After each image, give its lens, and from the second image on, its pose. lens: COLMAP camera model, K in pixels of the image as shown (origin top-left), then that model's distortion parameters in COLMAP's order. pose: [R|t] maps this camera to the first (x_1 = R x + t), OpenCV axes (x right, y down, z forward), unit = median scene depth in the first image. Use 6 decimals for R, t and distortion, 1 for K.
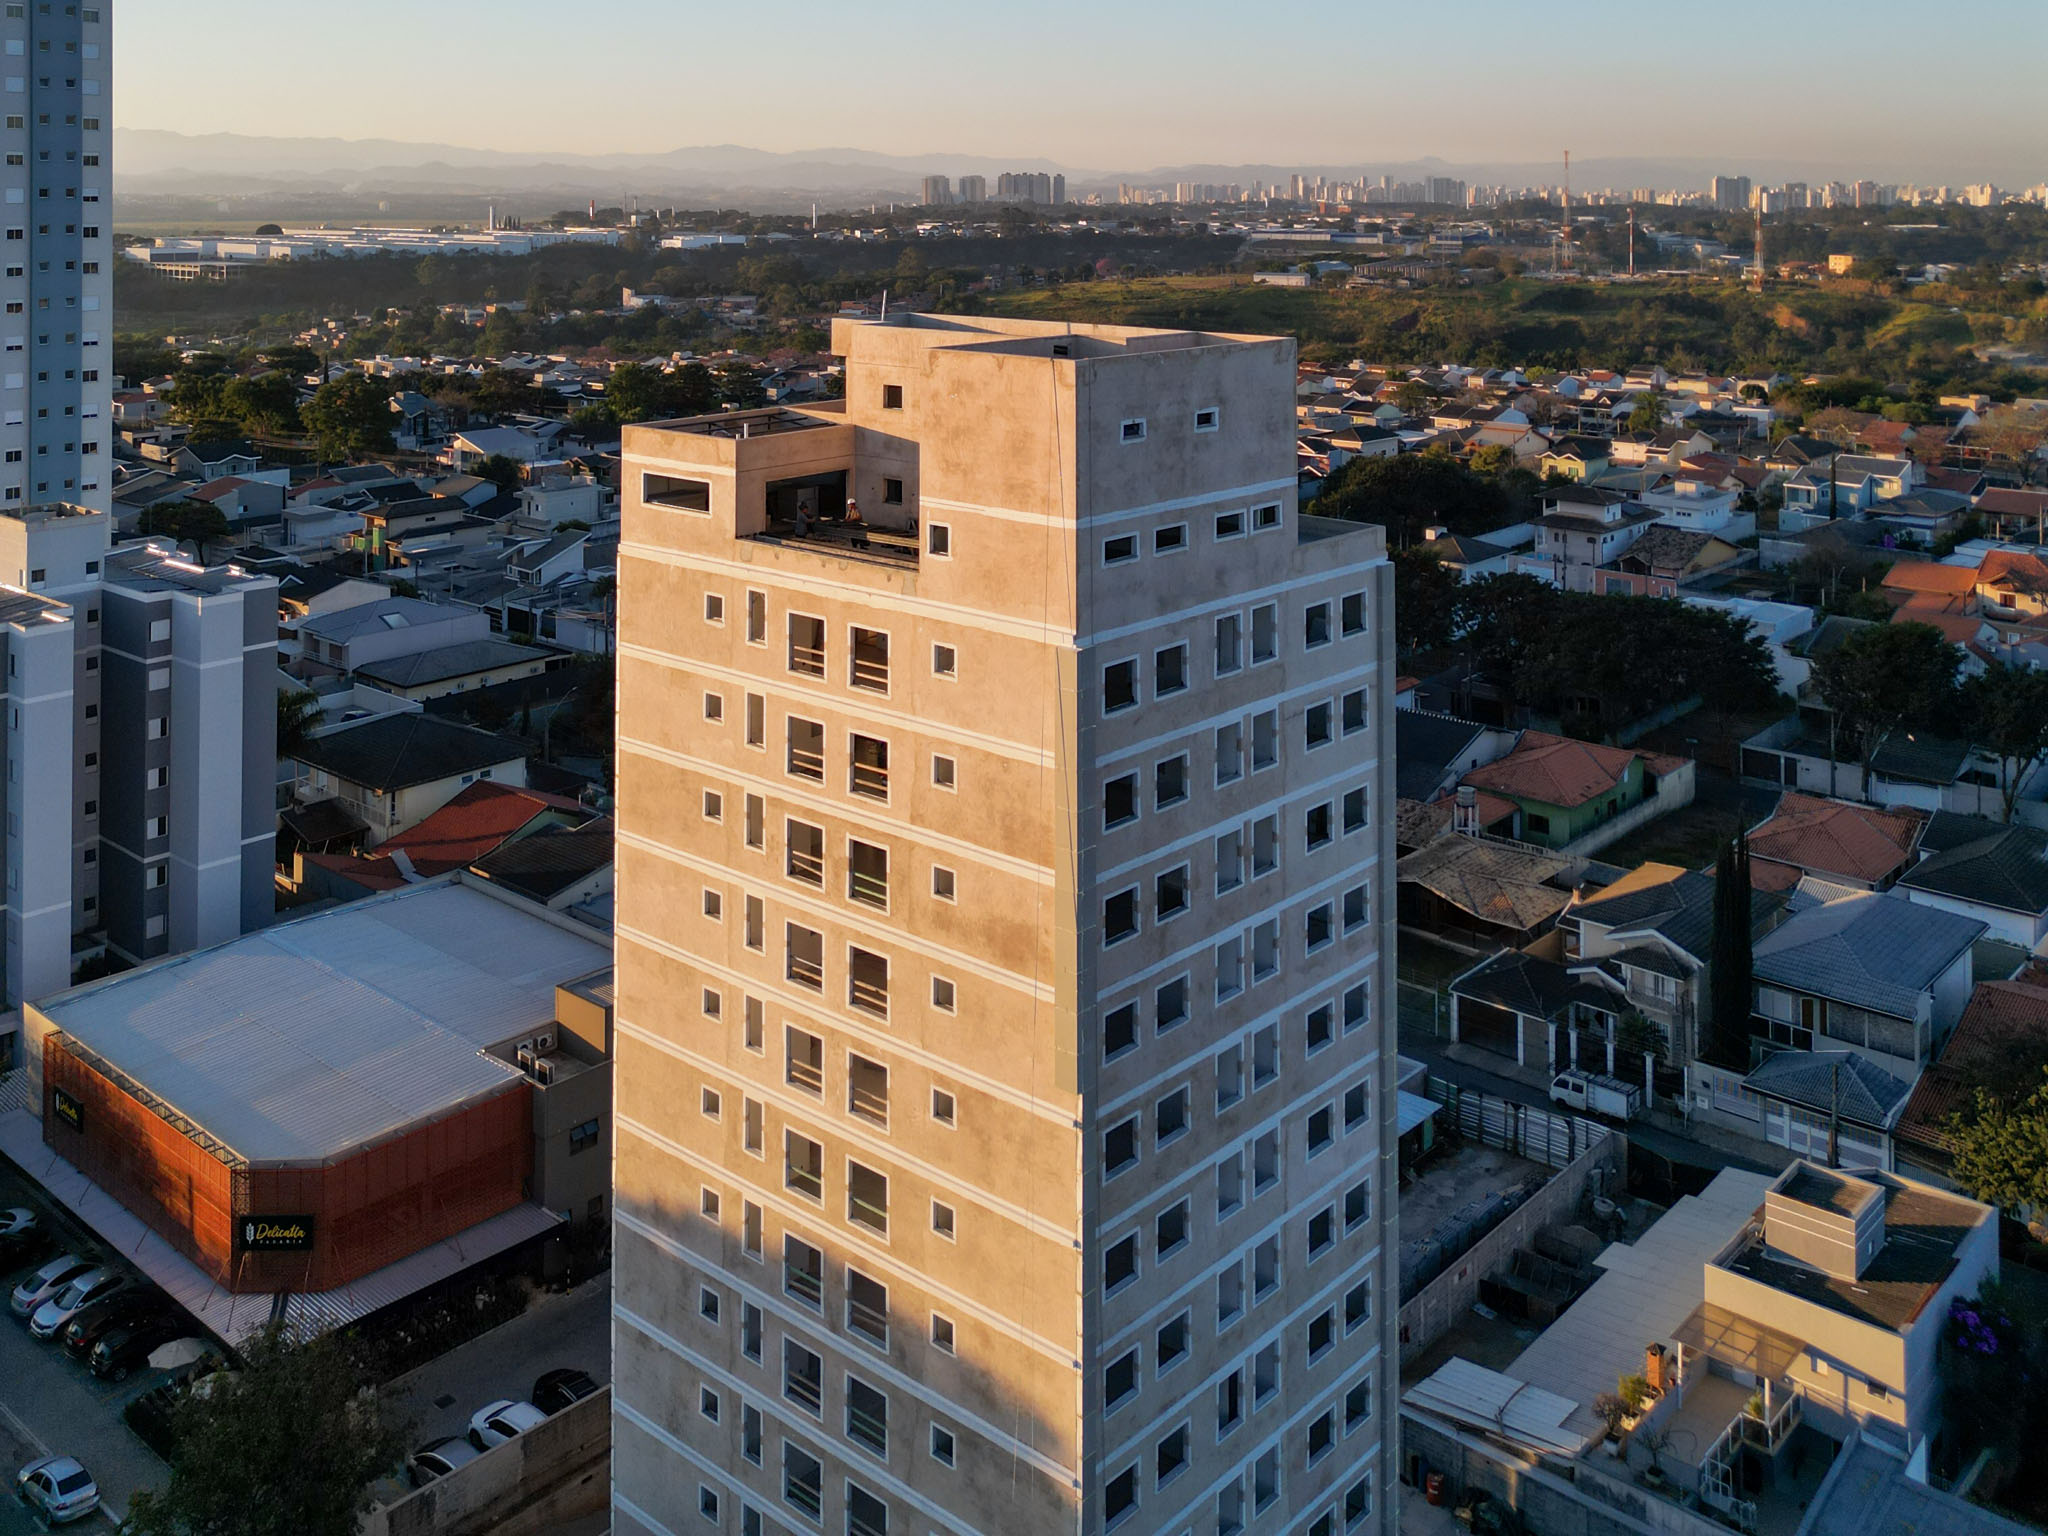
lens RADIAL K [[1918.0, 0, 1040.4], [0, 1918.0, 160.4], [0, 0, 1]] dist [0.080779, -0.085944]
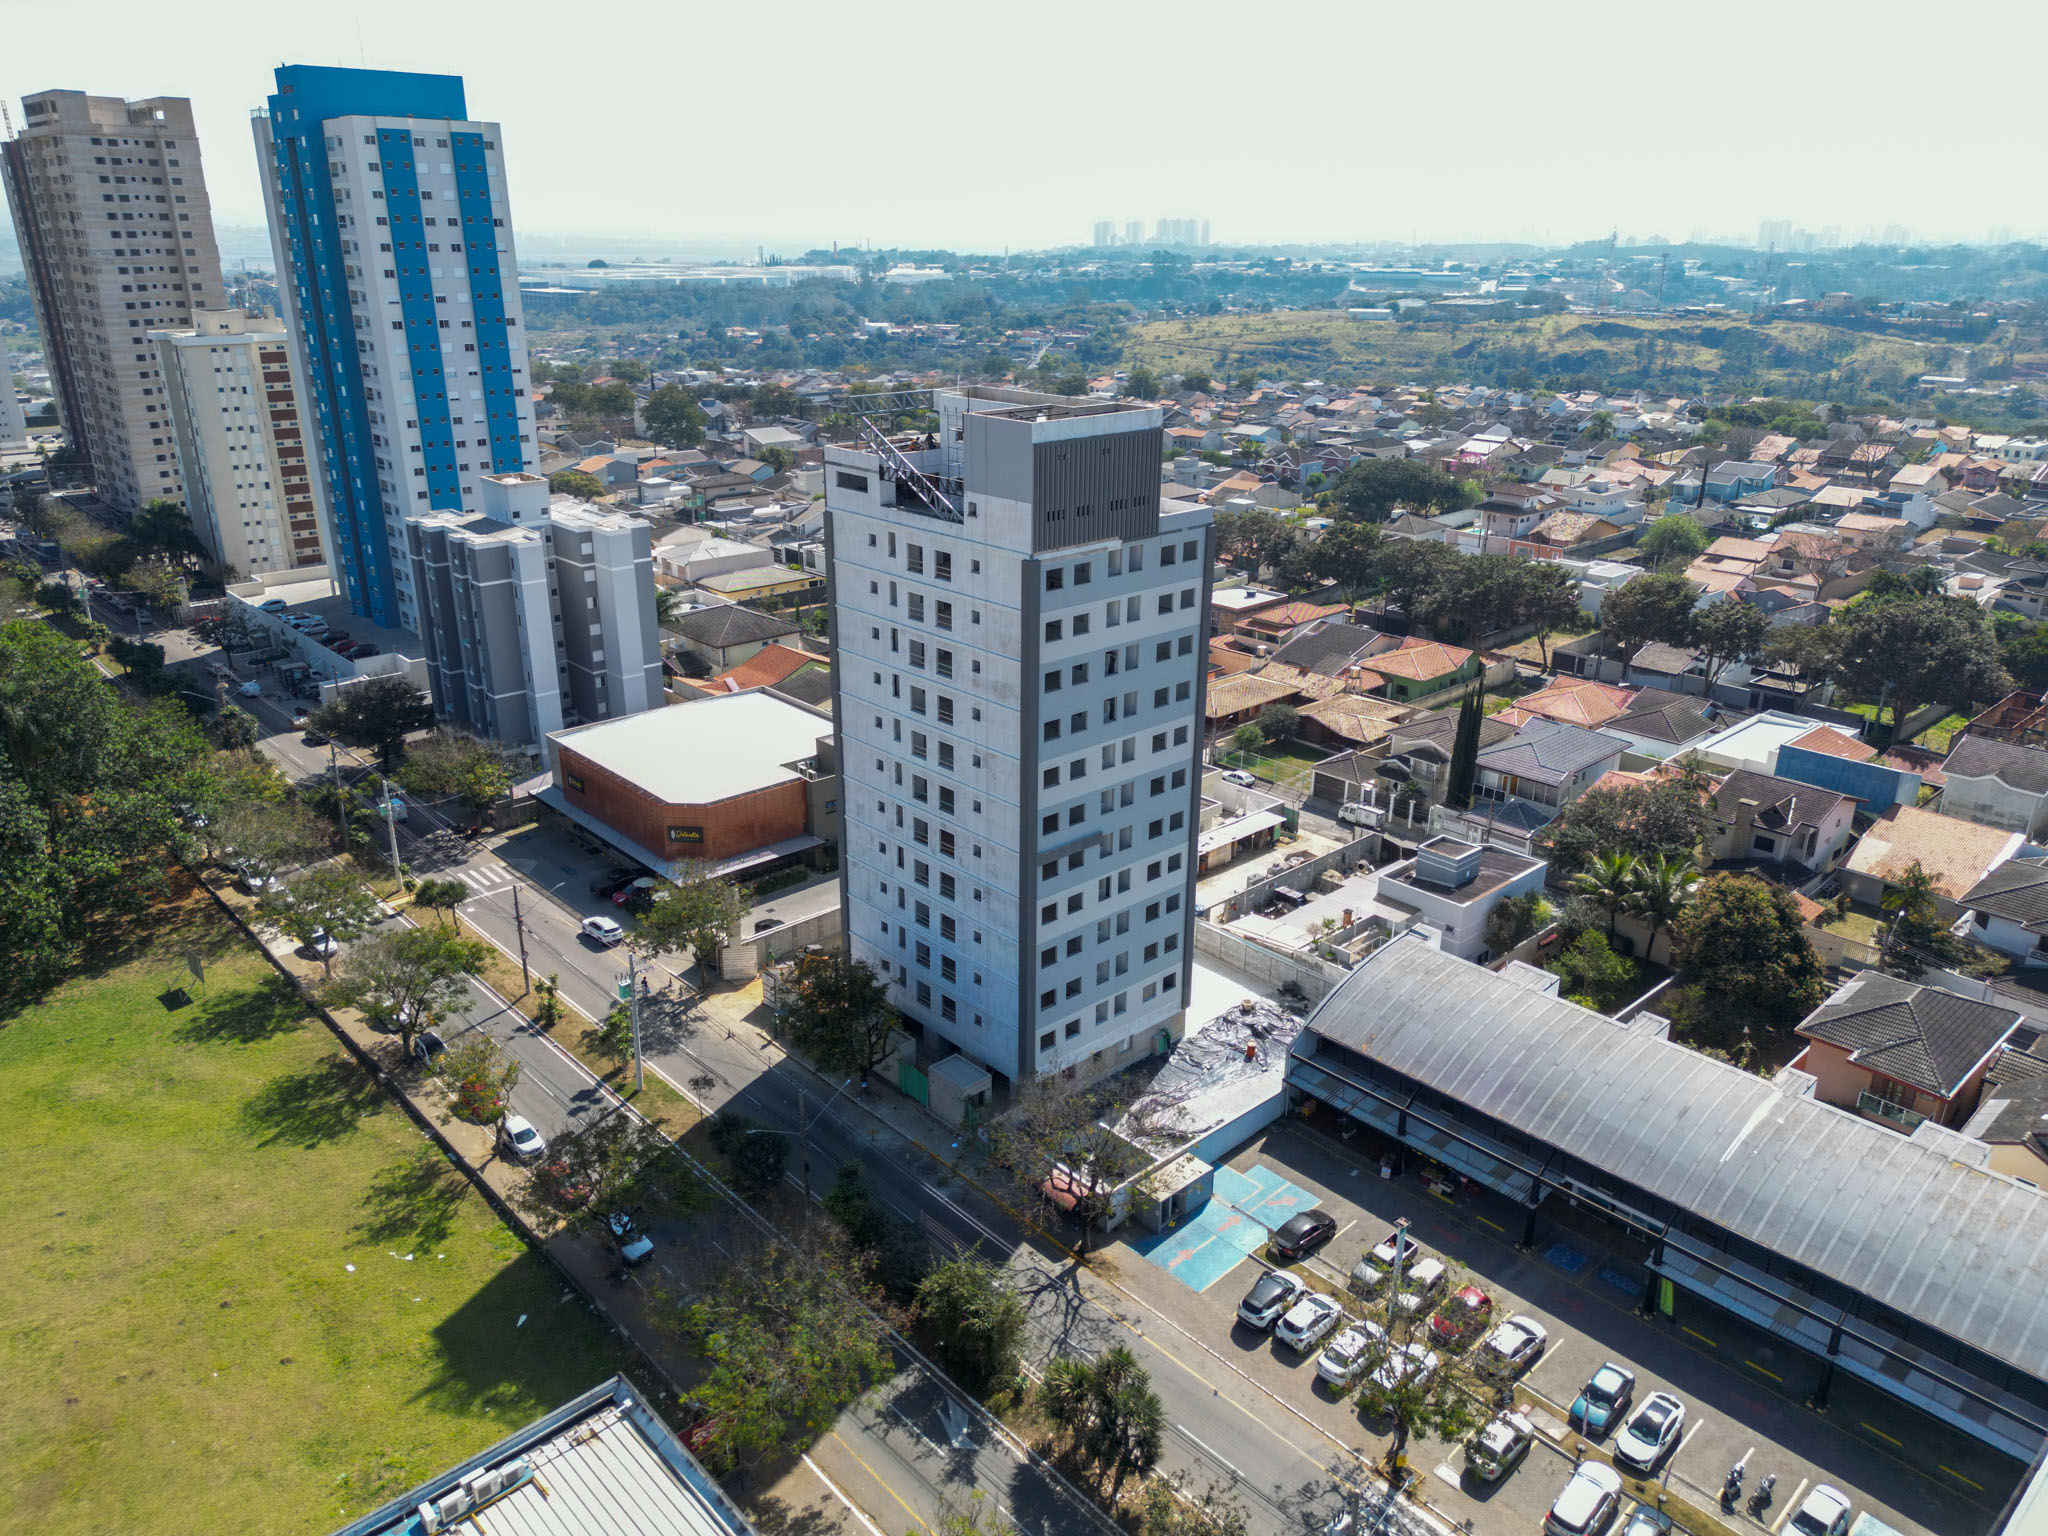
lens RADIAL K [[1444.7, 0, 1024.0], [0, 1444.7, 768.0], [0, 0, 1]] dist [0.069549, -0.063517]
pose [[0.994186, 0.042442, -0.098963, 0.065916], [-0.003963, 0.932845, 0.360256, -0.040587], [0.107607, -0.357769, 0.927589, -0.209340]]
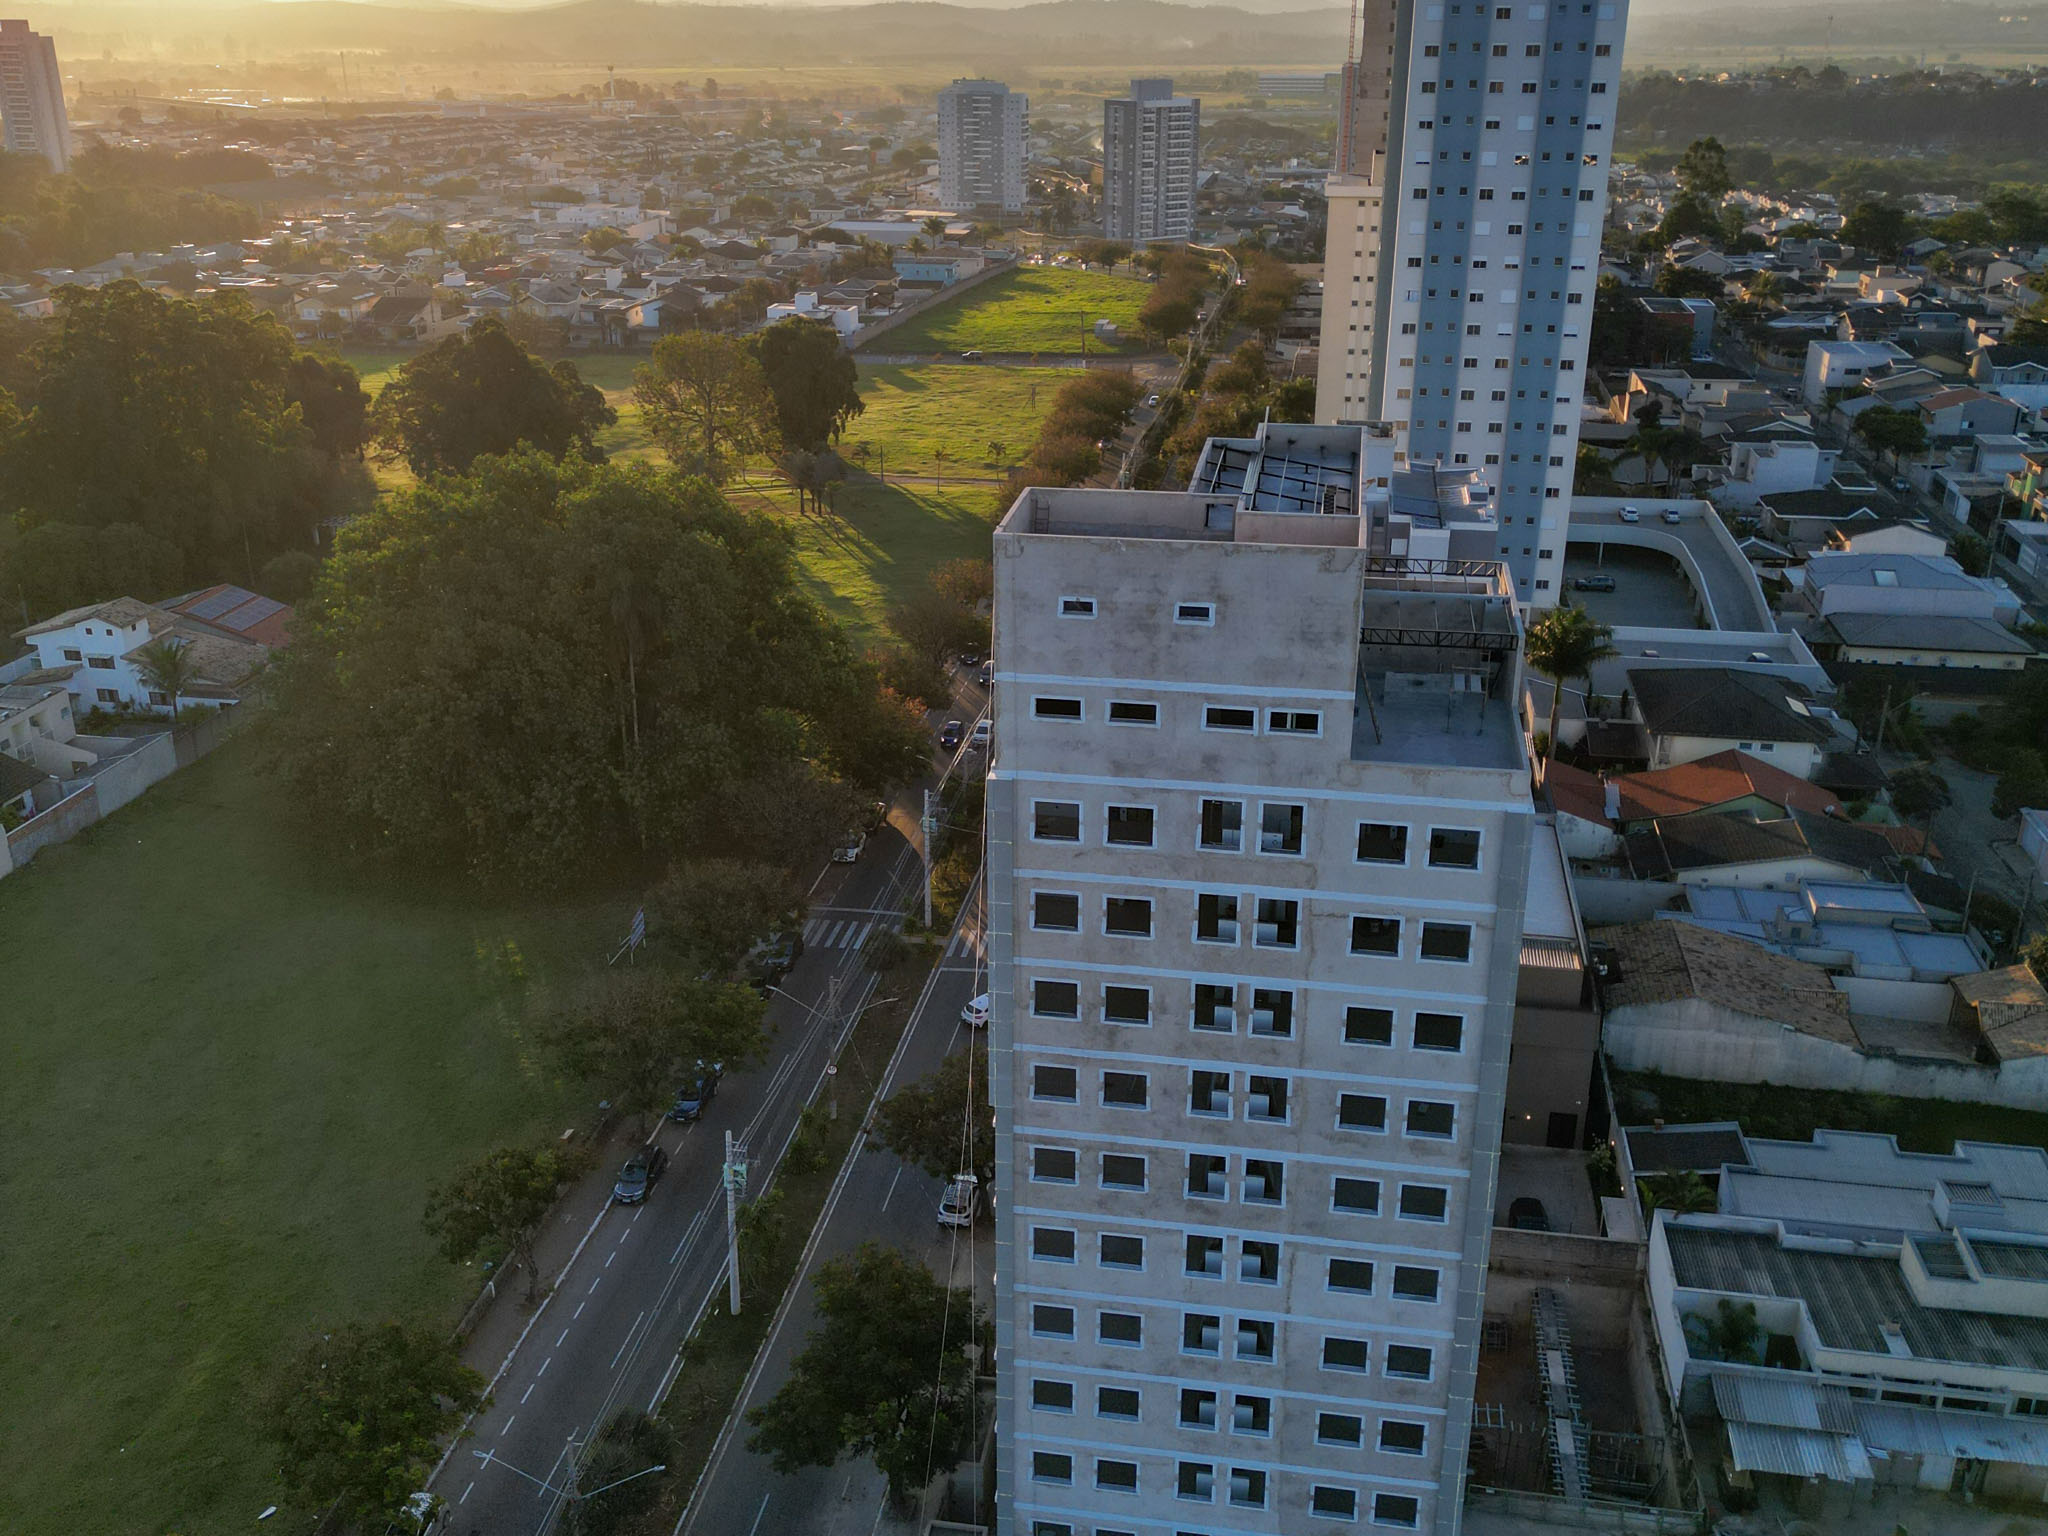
lens RADIAL K [[1960.5, 0, 1024.0], [0, 1960.5, 768.0], [0, 0, 1]] dist [0.039566, -0.003965]
pose [[0.527036, 0.312927, -0.790133, 0.351257], [0.008995, 0.927633, 0.373384, -0.069550], [0.849796, -0.203894, 0.486081, 0.165581]]
